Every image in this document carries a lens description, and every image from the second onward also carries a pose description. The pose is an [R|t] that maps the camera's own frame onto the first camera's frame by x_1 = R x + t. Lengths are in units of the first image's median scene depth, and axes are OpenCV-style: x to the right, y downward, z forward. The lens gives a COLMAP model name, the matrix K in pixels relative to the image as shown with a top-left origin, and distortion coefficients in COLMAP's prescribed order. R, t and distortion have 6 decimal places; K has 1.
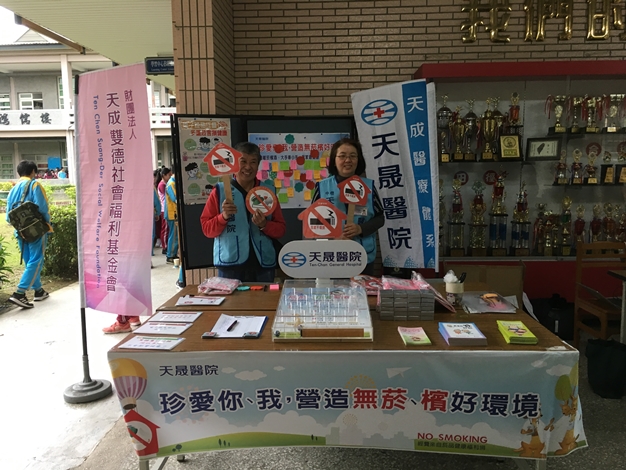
lens RADIAL K [[536.3, 0, 313.0], [0, 536.3, 235.0], [0, 0, 1]] dist [0.095427, -0.131754]
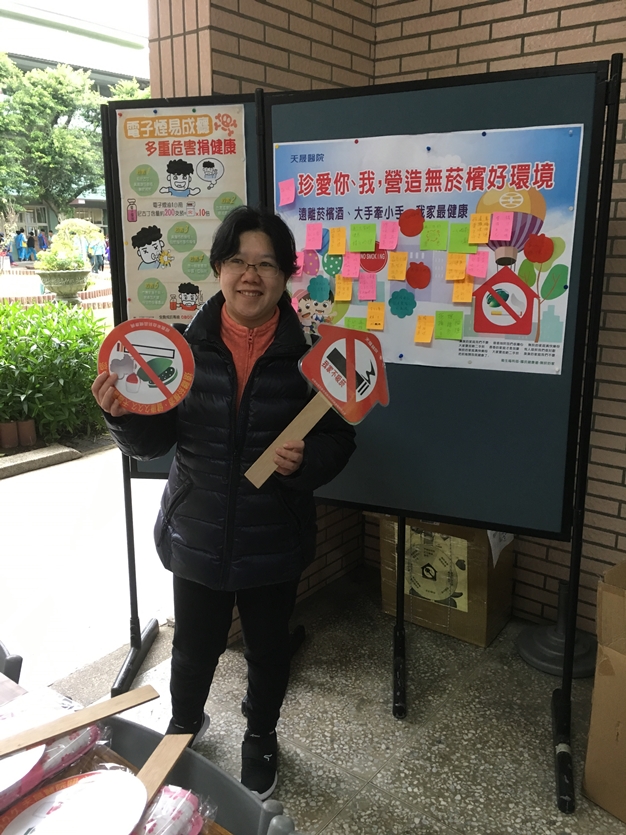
lens RADIAL K [[715.3, 0, 313.6], [0, 715.3, 420.7], [0, 0, 1]] dist [0.095427, -0.131754]
pose [[0.821331, 0.159950, -0.547568, 0.196124], [-0.081457, 0.982934, 0.164942, -0.088474], [0.564605, -0.090869, 0.820344, 0.601113]]
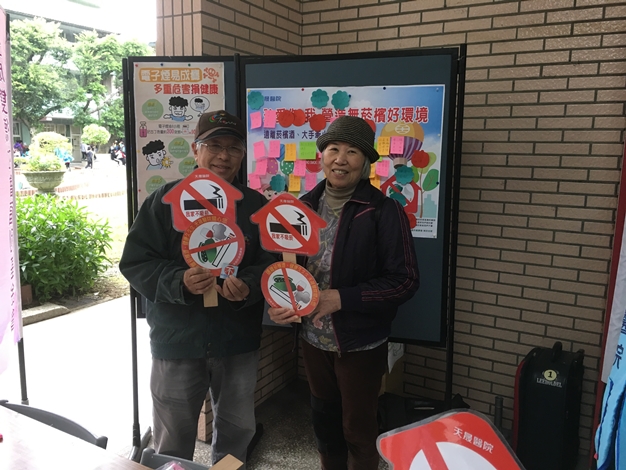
lens RADIAL K [[536.3, 0, 313.0], [0, 536.3, 235.0], [0, 0, 1]] dist [0.095427, -0.131754]
pose [[0.896320, 0.100904, -0.431774, 0.190582], [-0.082167, 0.994695, 0.061886, -0.080796], [0.435728, -0.019992, 0.899856, 0.534182]]
